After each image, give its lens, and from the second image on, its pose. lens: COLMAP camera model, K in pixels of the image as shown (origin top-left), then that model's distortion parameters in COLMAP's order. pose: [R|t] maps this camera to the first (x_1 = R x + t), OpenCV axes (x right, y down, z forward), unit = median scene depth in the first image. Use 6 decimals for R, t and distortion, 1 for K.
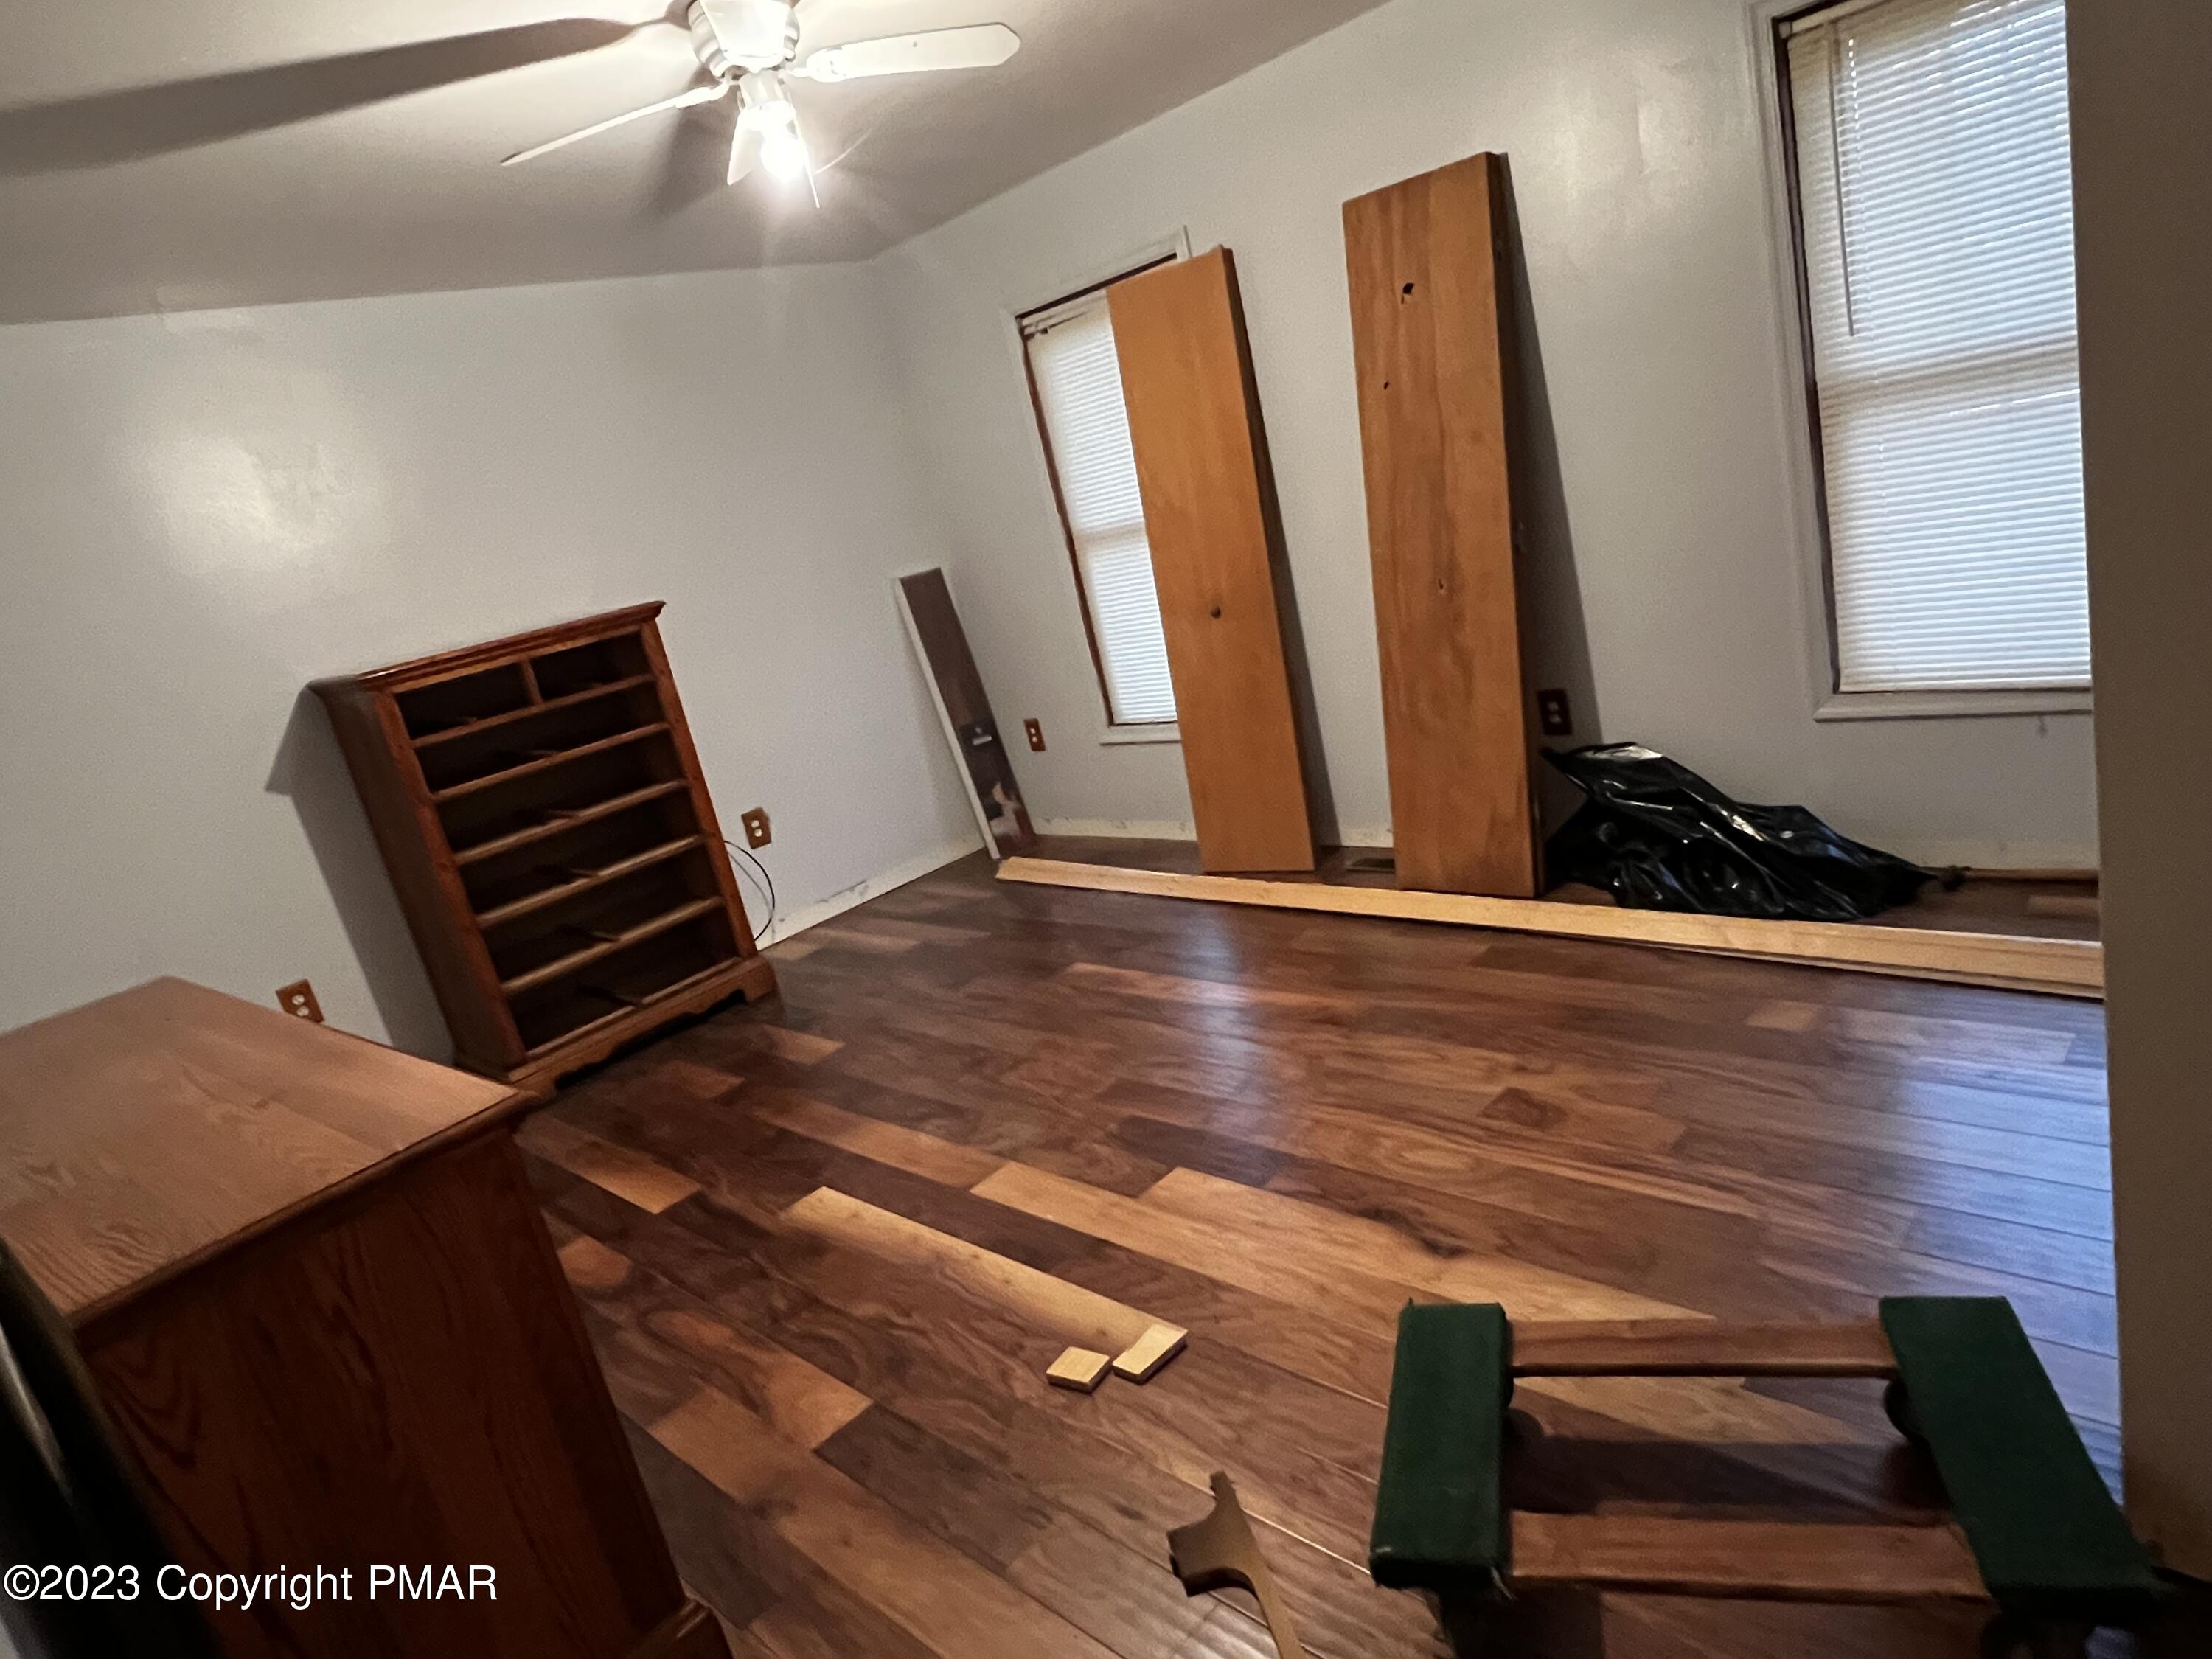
lens RADIAL K [[1336.4, 0, 1104.8], [0, 1336.4, 835.6], [0, 0, 1]] dist [0.008493, -0.004293]
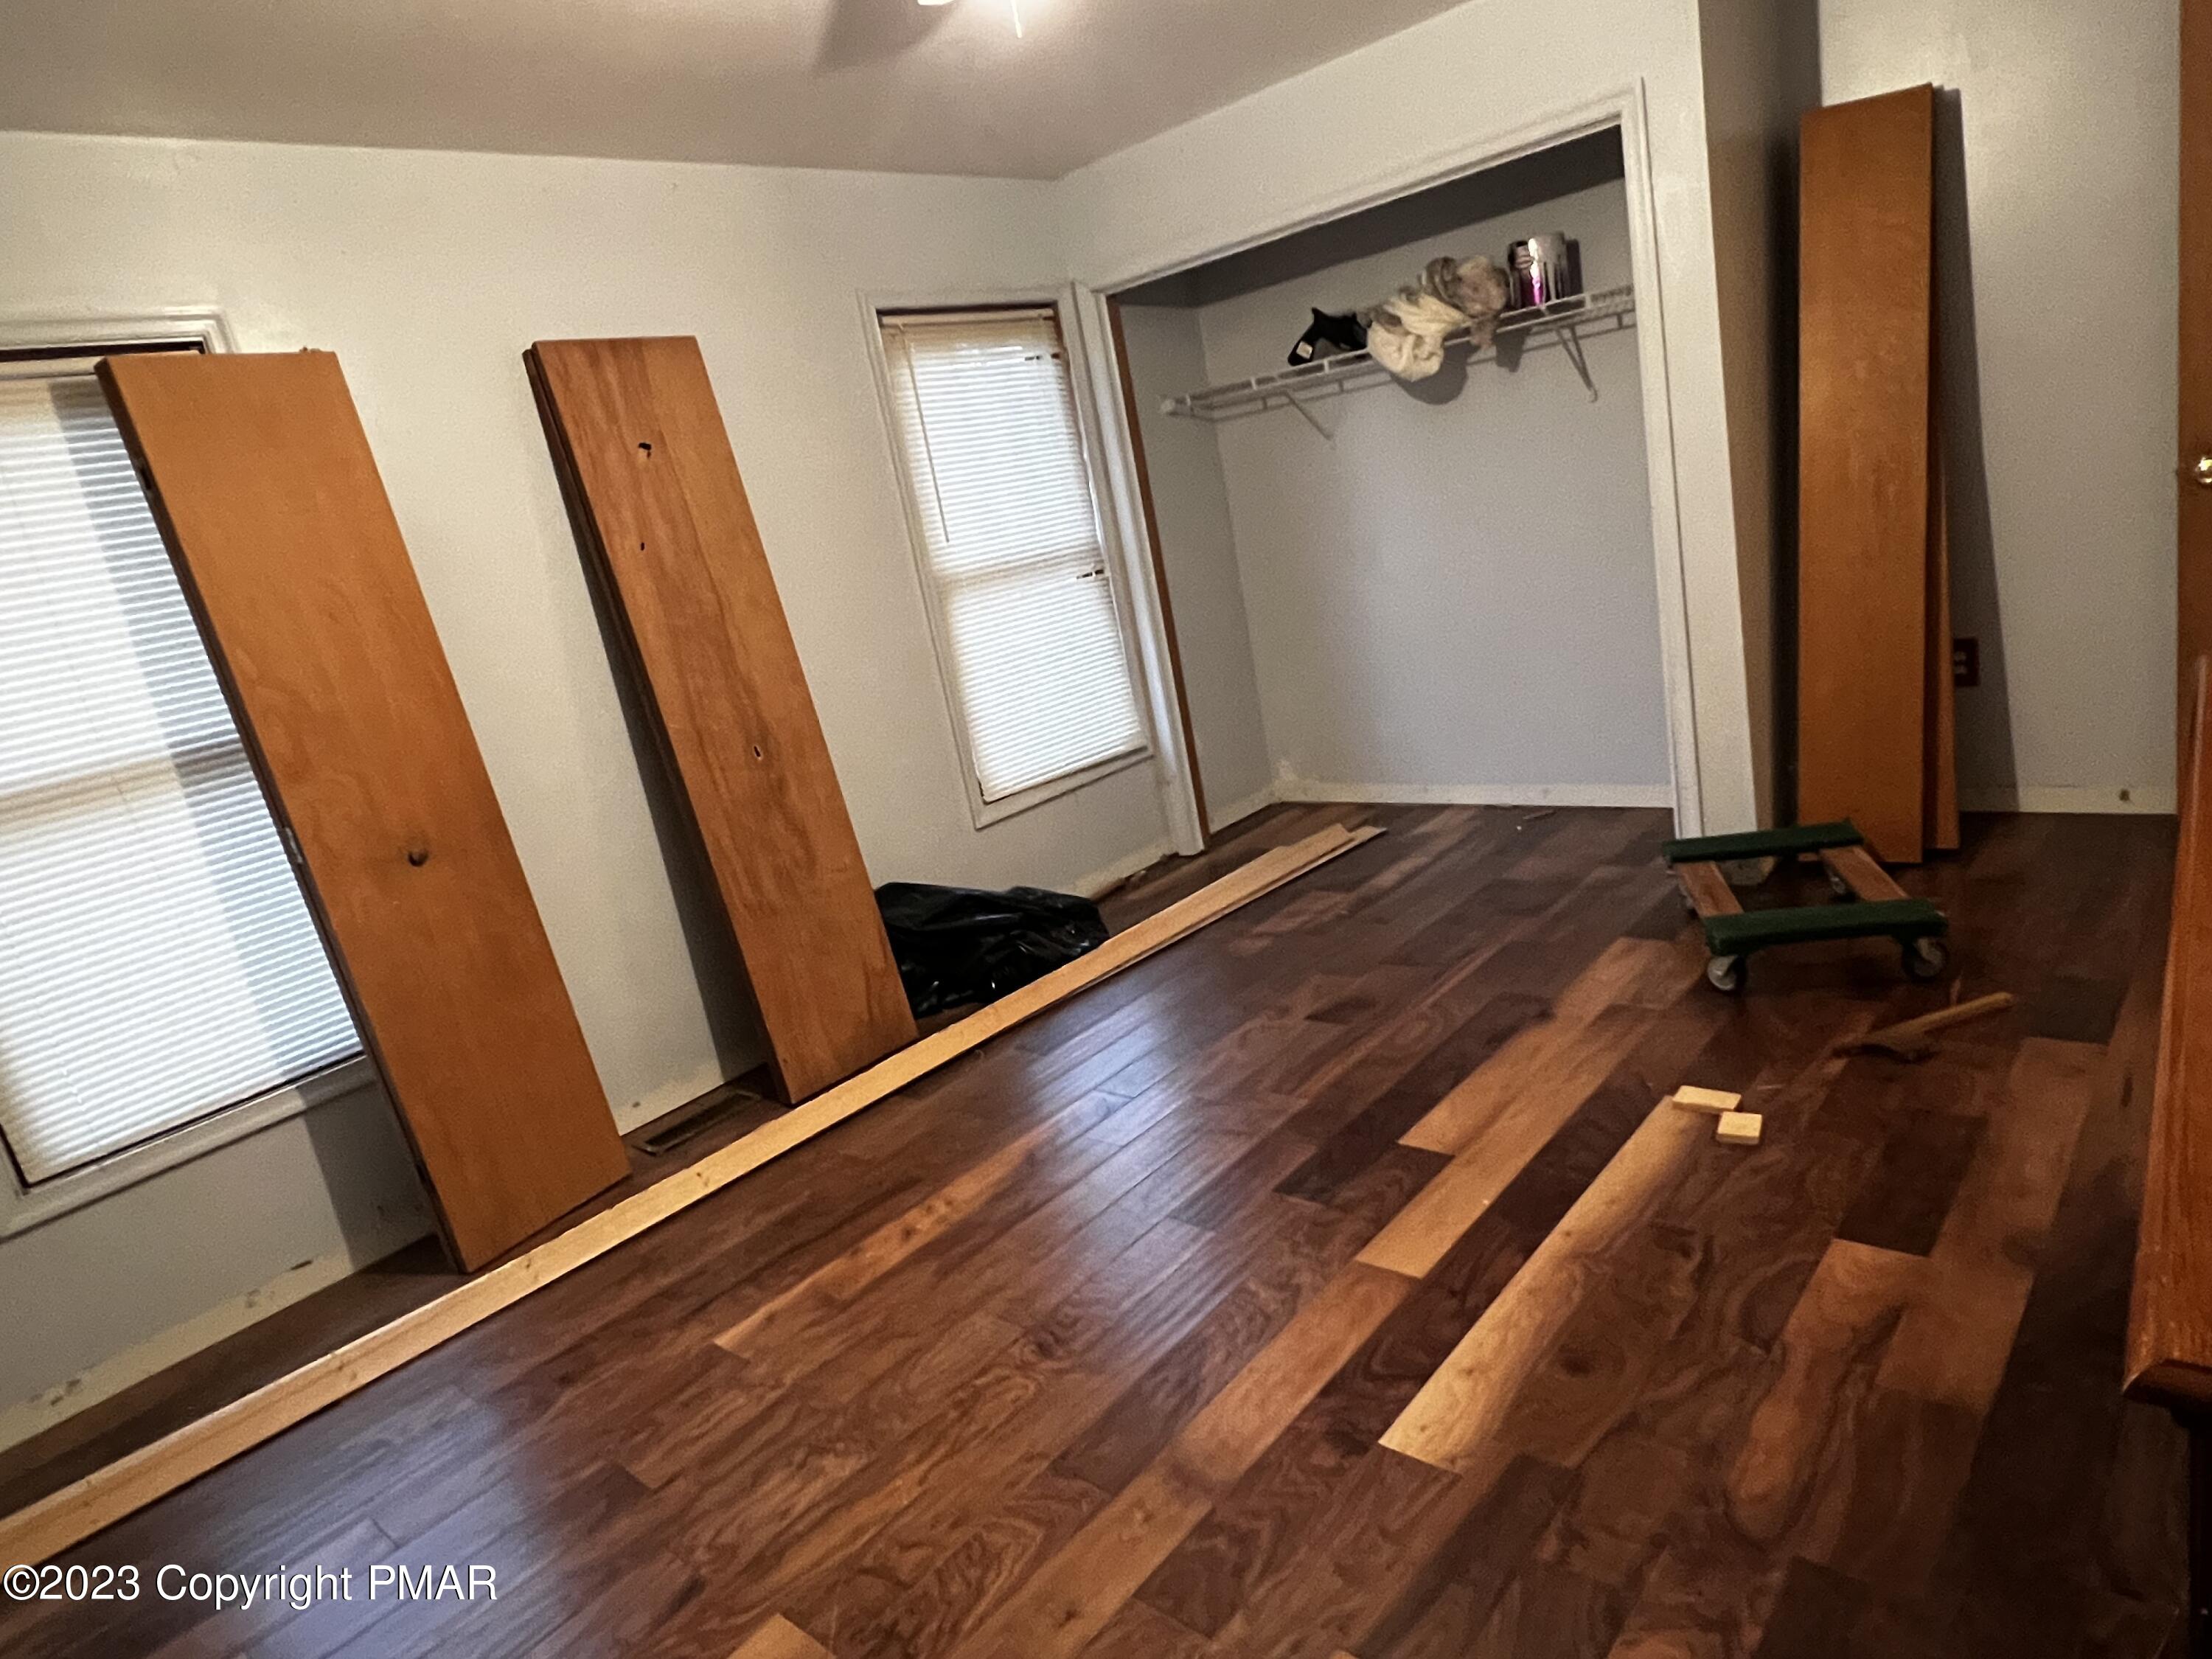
lens RADIAL K [[1336.4, 0, 1102.2], [0, 1336.4, 819.0], [0, 0, 1]] dist [0.008493, -0.004293]
pose [[0.004438, -0.008417, 0.999955, -0.800746], [0.442172, 0.896913, 0.005587, -0.053572], [-0.896919, 0.442127, 0.007702, 0.952326]]
